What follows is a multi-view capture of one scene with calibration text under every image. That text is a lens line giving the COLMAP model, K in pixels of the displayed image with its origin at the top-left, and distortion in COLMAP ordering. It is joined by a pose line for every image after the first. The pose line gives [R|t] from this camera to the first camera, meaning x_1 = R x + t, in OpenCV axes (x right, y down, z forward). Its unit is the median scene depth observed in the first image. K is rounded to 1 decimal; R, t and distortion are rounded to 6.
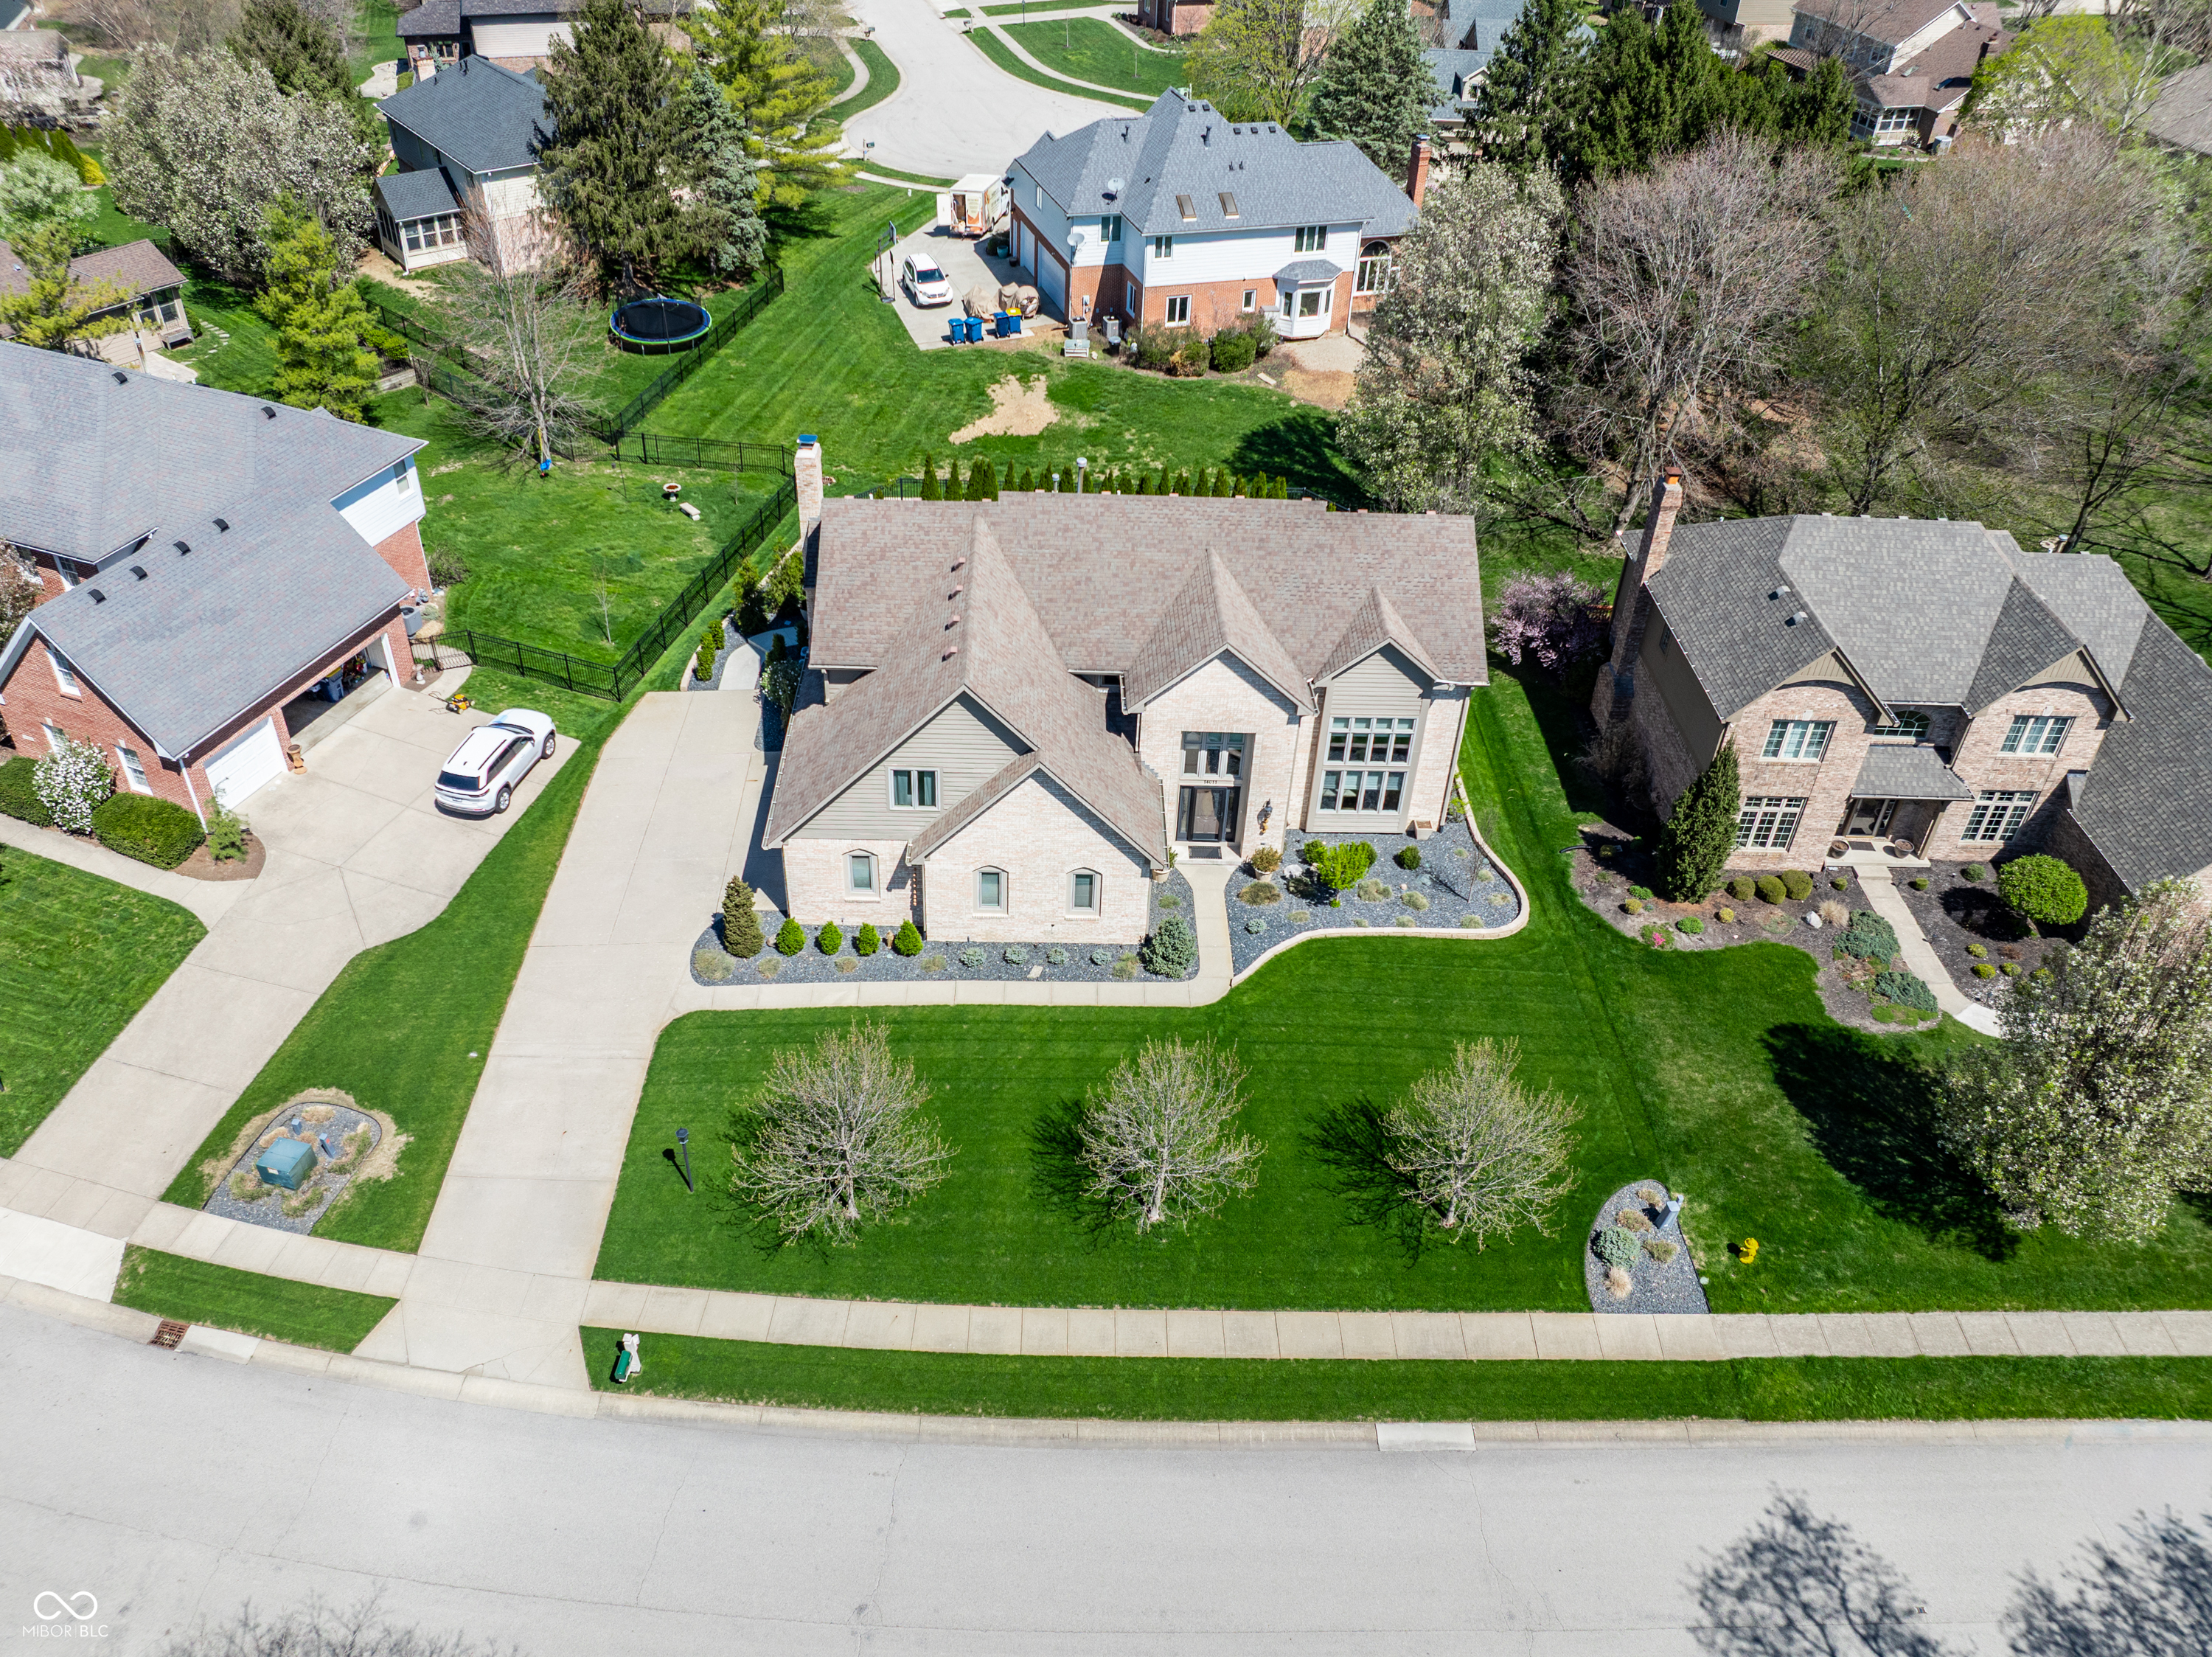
lens RADIAL K [[1658.2, 0, 1106.0], [0, 1658.2, 828.5], [0, 0, 1]] dist [-0.037734, -0.004027]
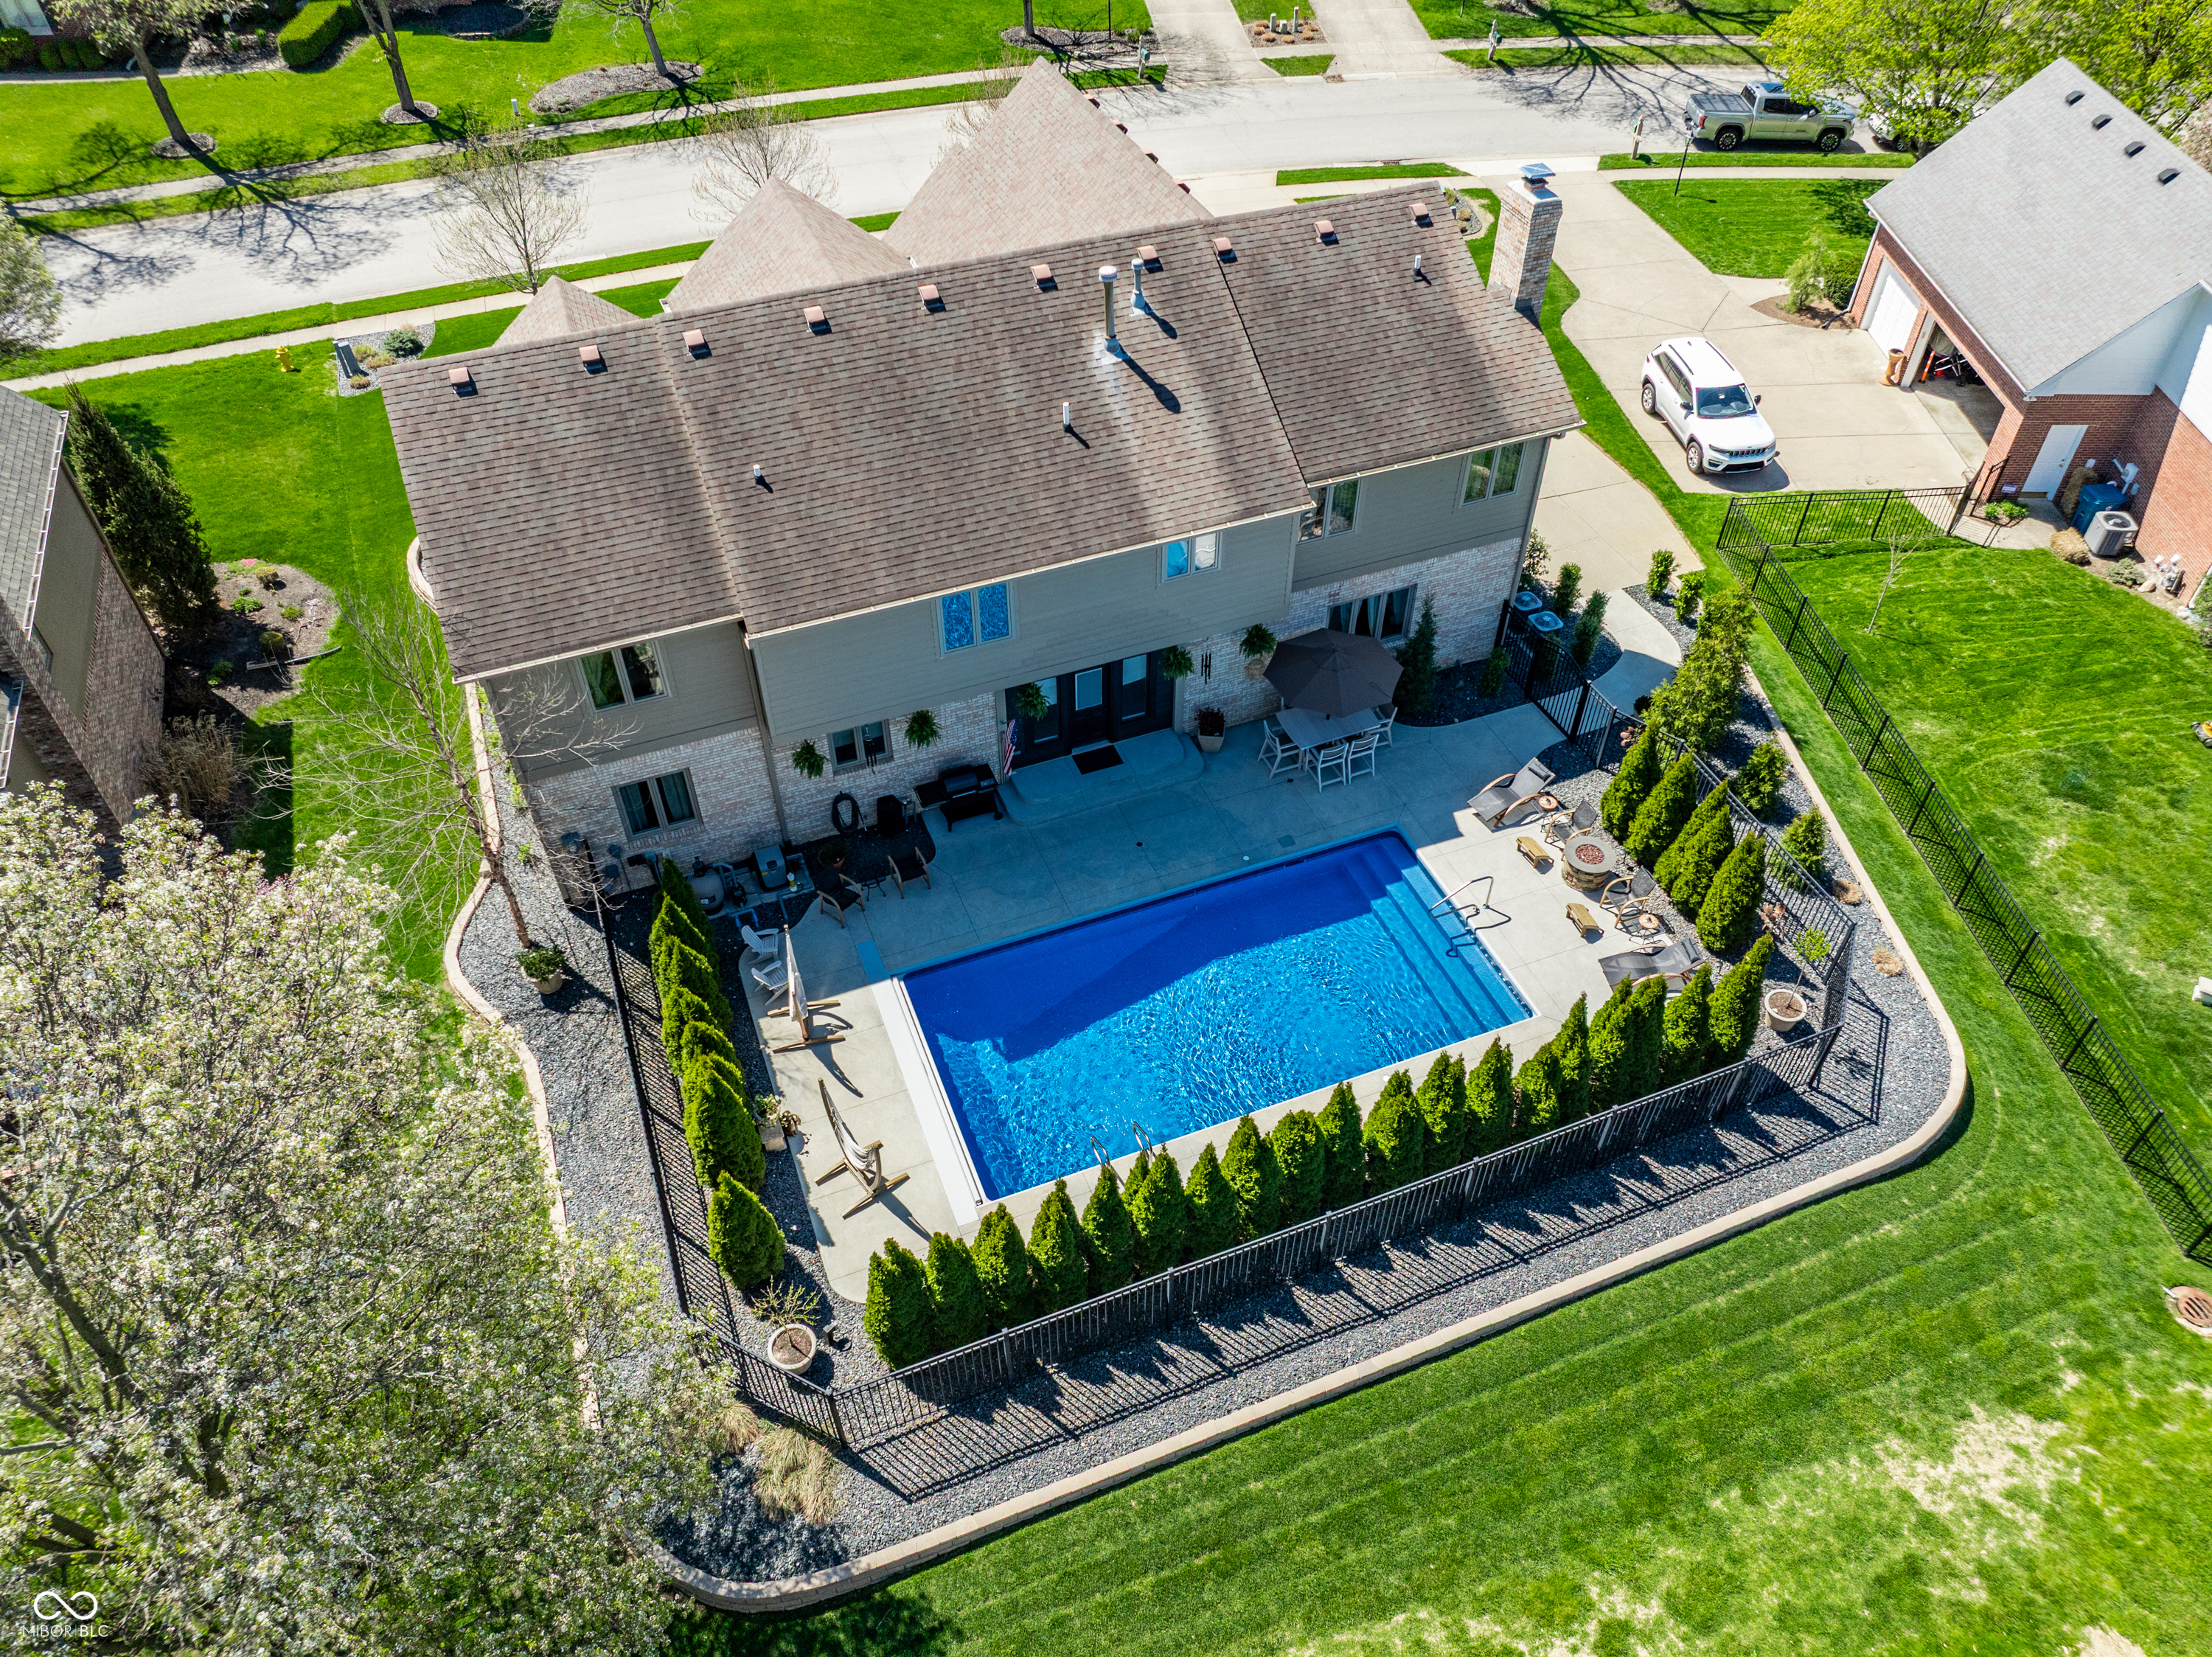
lens RADIAL K [[1566.7, 0, 1106.0], [0, 1566.7, 828.5], [0, 0, 1]] dist [-0.066480, 0.044849]
pose [[-0.935800, 0.221878, -0.273950, 0.175500], [-0.241967, 0.160884, 0.956853, -0.719071], [0.256378, 0.961710, -0.096868, 1.289602]]
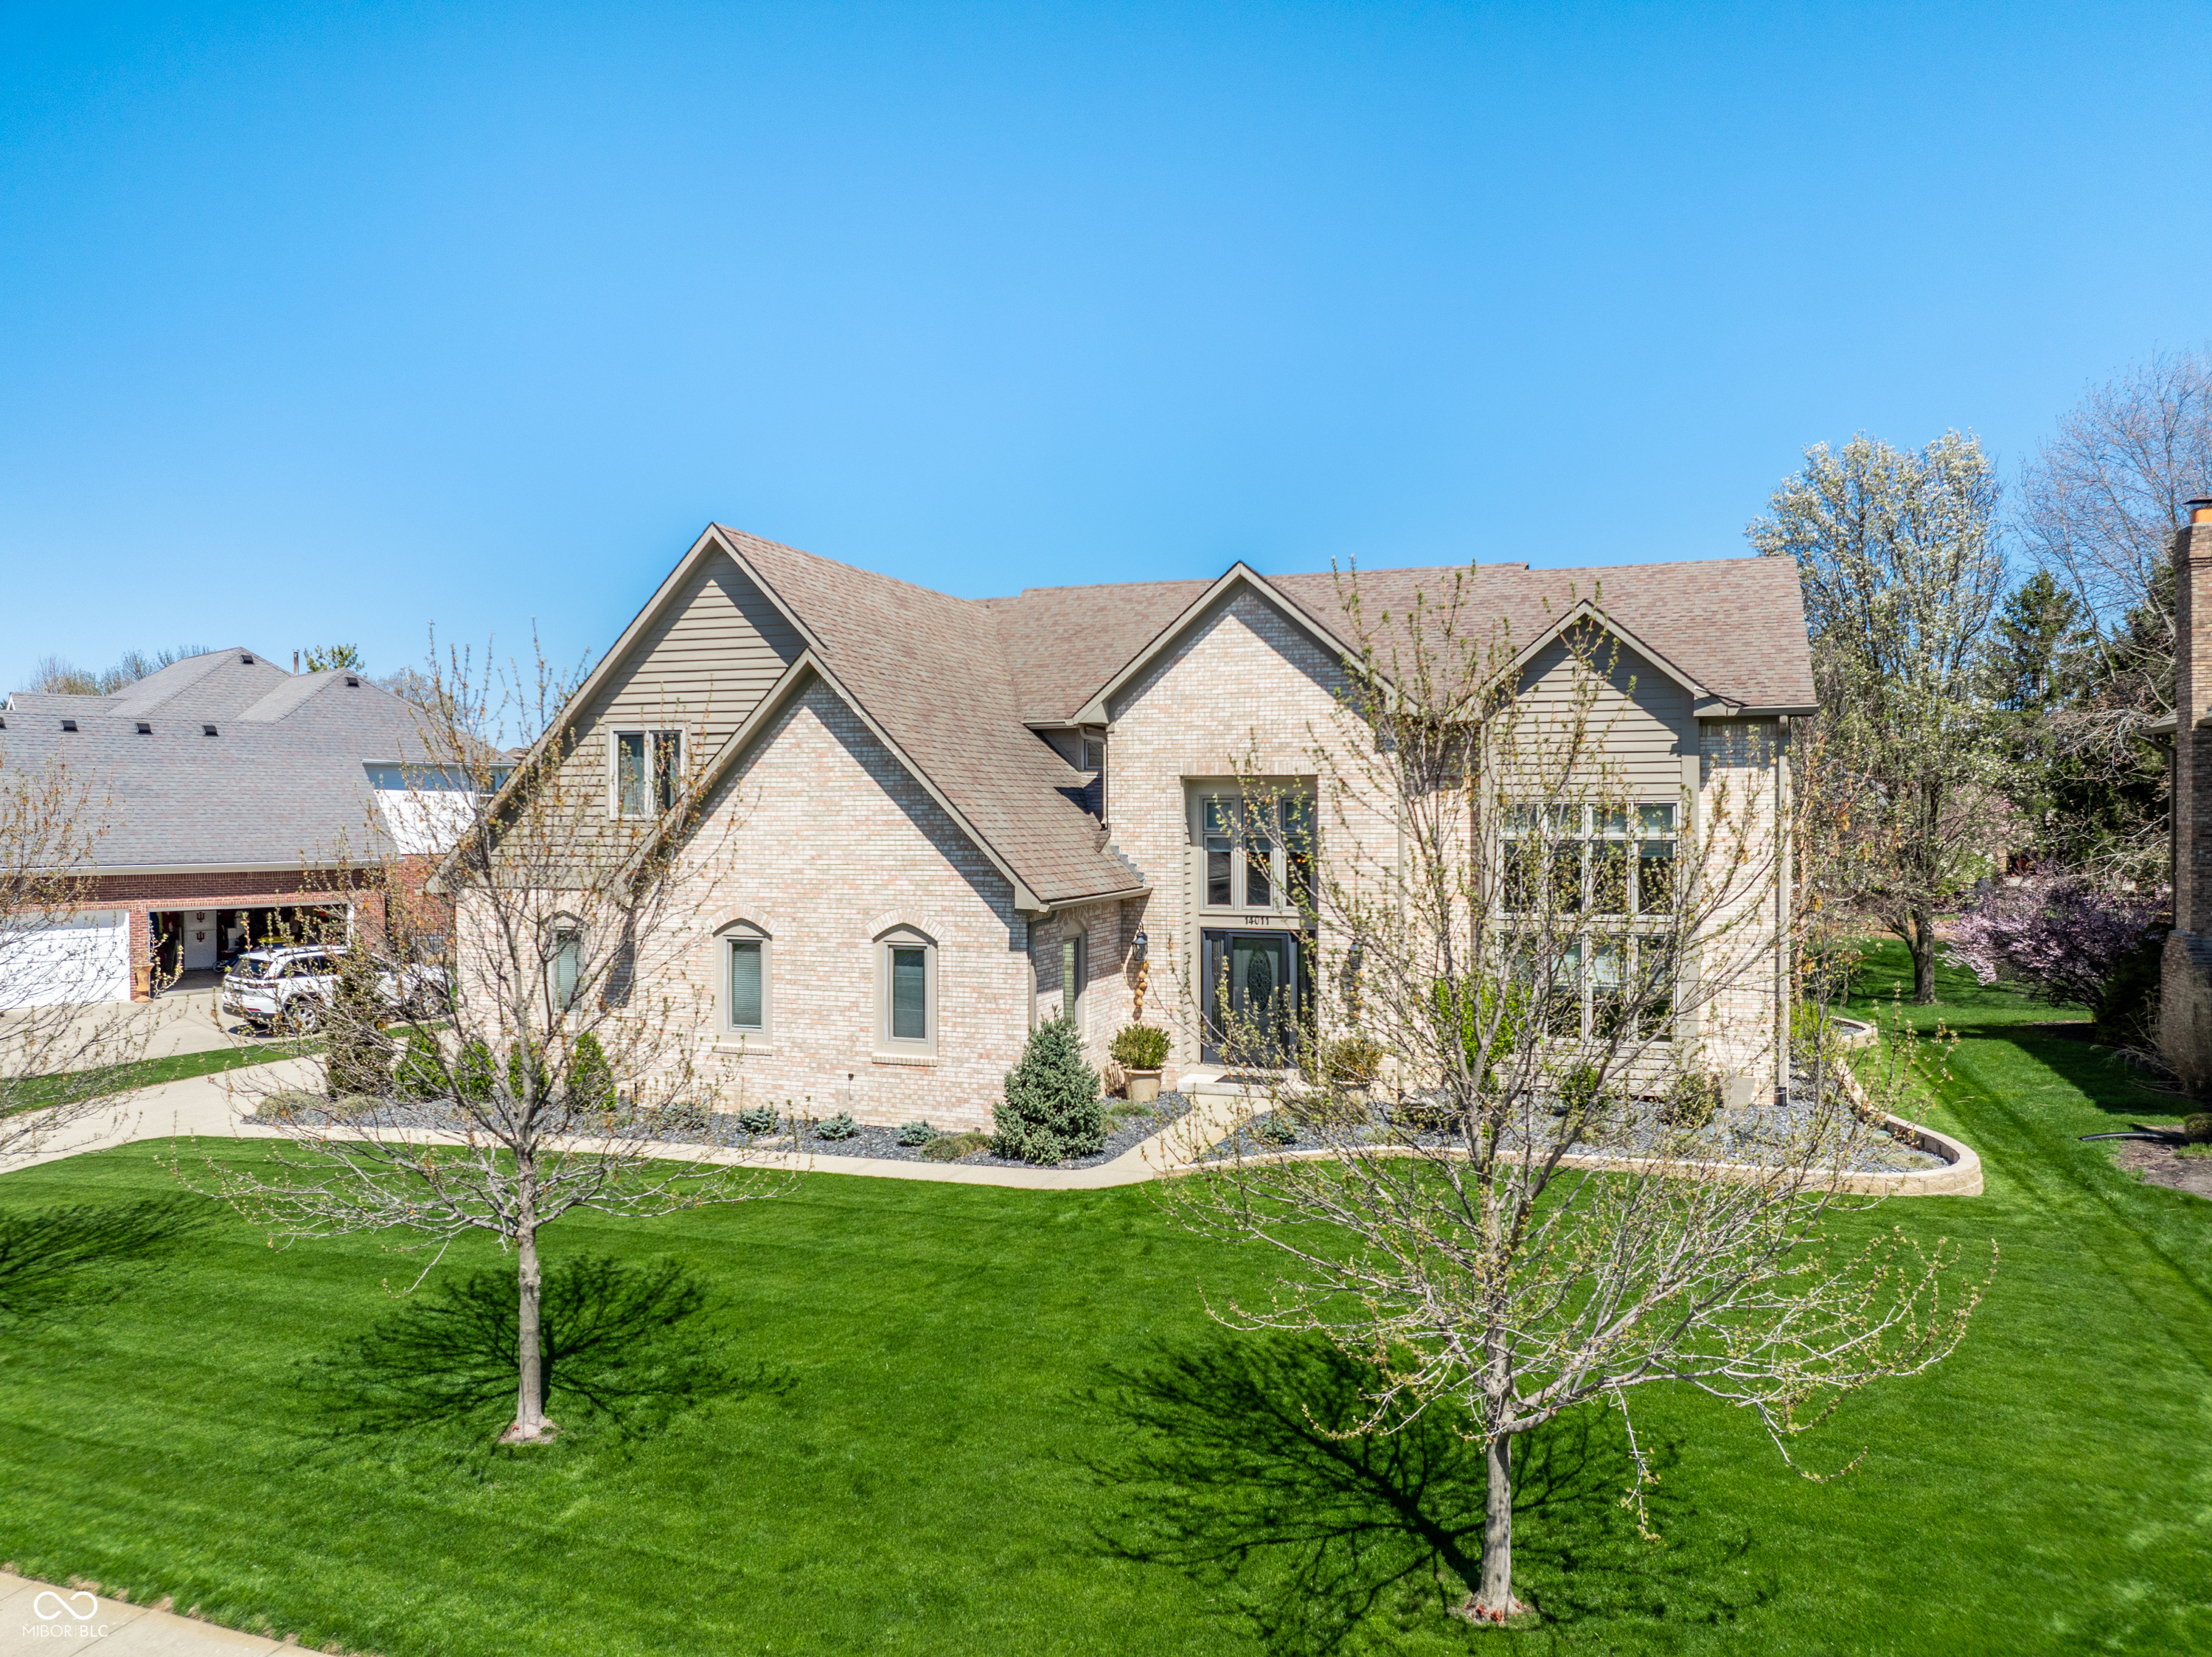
lens RADIAL K [[1556.8, 0, 1106.0], [0, 1556.8, 828.5], [0, 0, 1]] dist [-0.032378, -0.008216]
pose [[0.929559, -0.034985, -0.367009, 0.199693], [-0.194647, 0.798861, -0.569152, 0.235719], [0.313101, 0.600497, 0.735779, 0.615438]]
